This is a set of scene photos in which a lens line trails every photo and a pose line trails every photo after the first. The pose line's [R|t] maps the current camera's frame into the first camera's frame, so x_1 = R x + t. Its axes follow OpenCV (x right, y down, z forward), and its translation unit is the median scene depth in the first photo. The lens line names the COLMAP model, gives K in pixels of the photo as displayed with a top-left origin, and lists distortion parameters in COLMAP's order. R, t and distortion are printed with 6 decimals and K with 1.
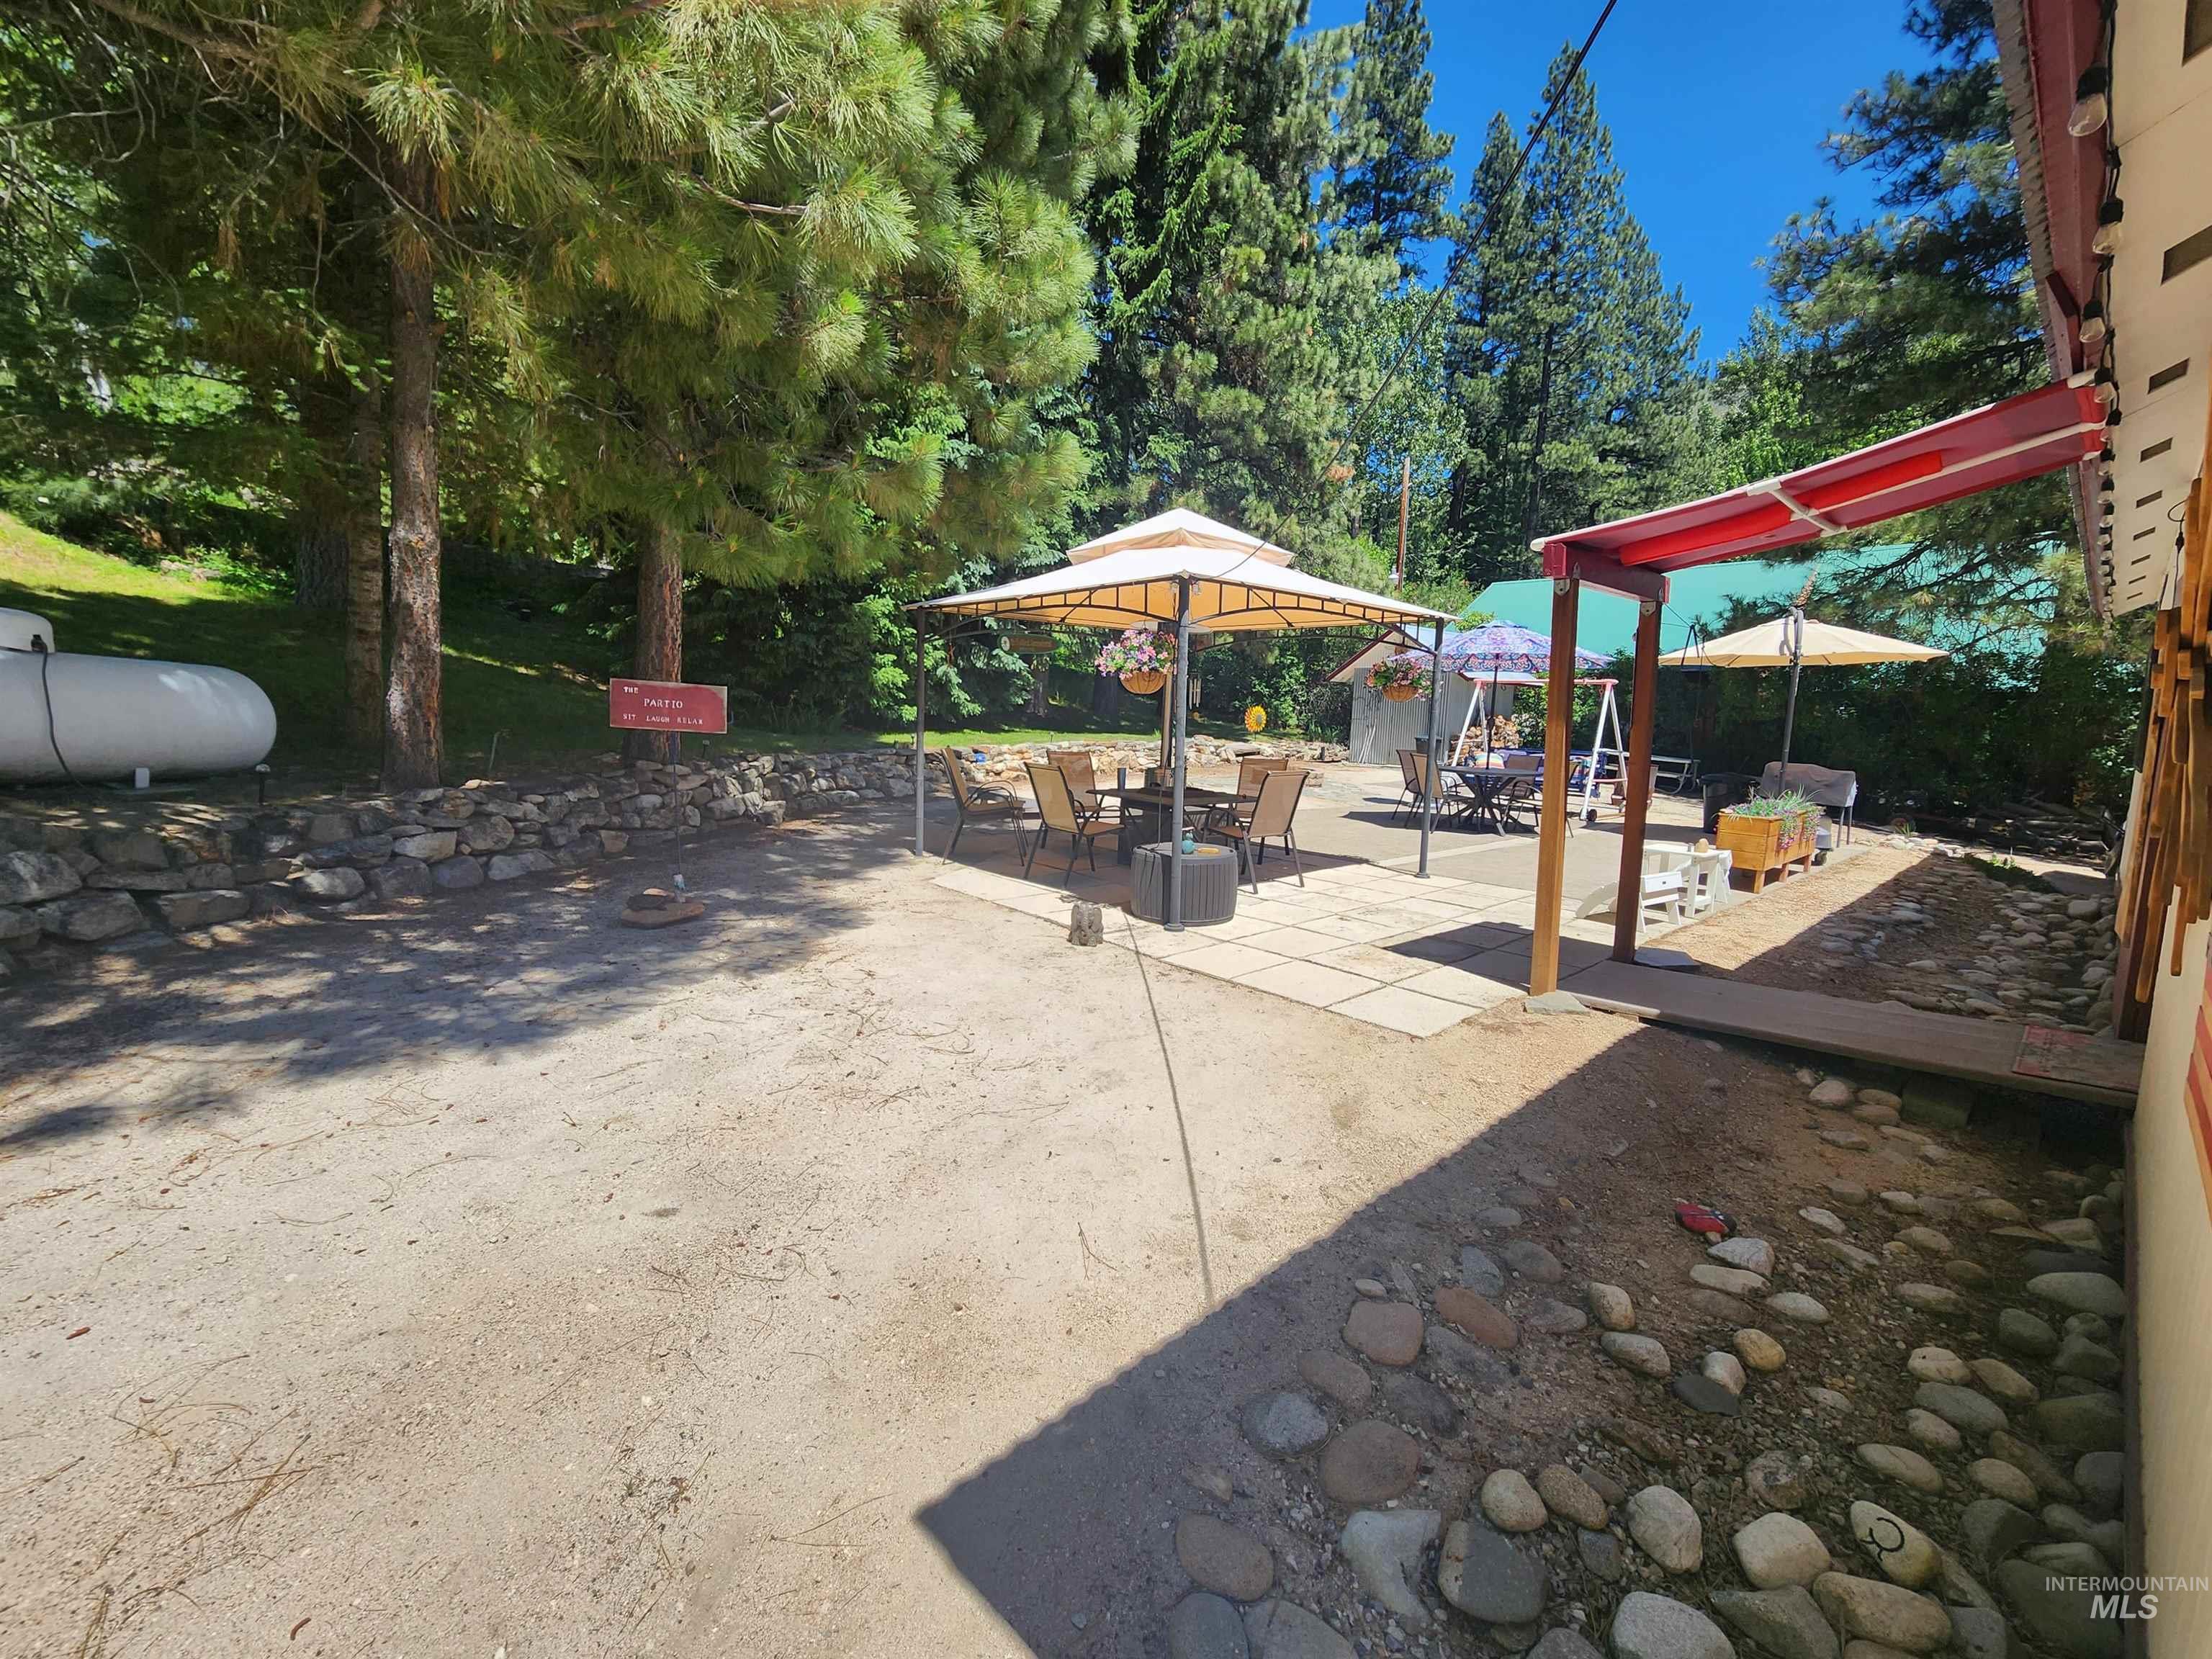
lens RADIAL K [[908.9, 0, 1105.9], [0, 908.9, 820.8], [0, 0, 1]] dist [-0.001197, -0.001961]
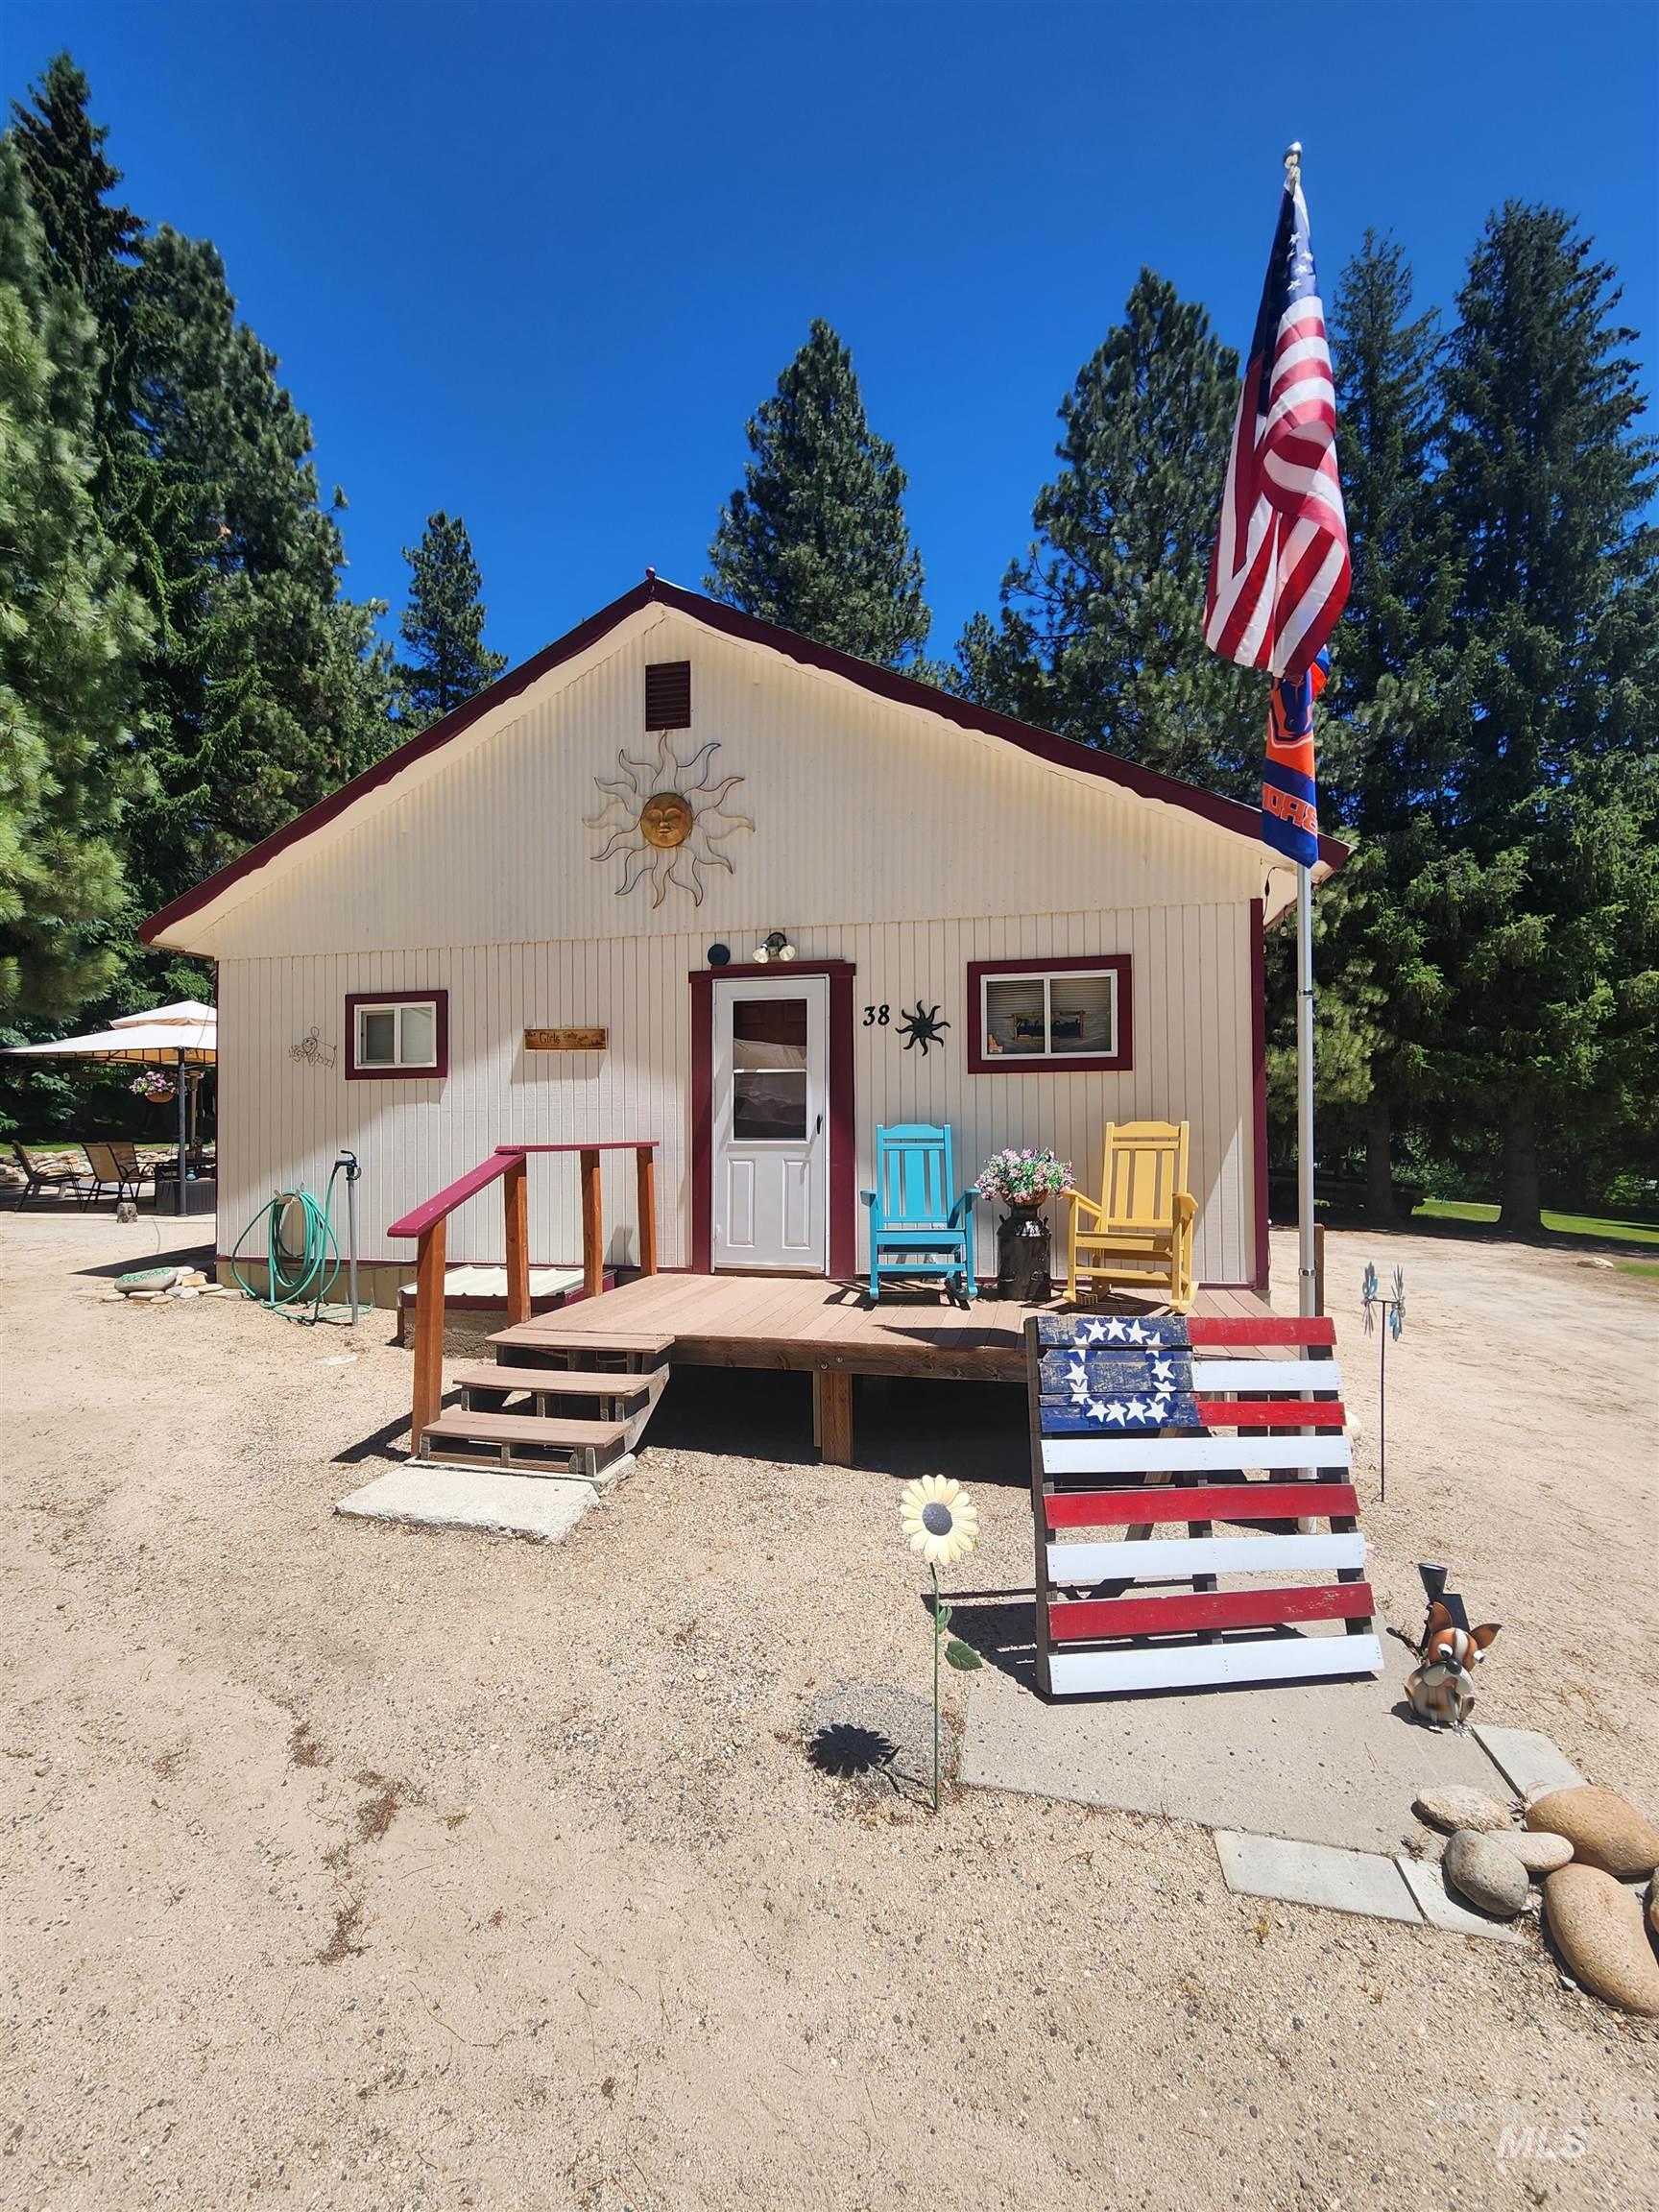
lens RADIAL K [[908.9, 0, 824.5], [0, 908.9, 1126.0], [0, 0, 1]] dist [-0.001197, -0.001961]
pose [[0.817886, -0.027856, 0.574706, 0.029798], [0.095768, 0.991485, -0.088234, 0.066138], [-0.567354, 0.127204, 0.813590, -0.430885]]
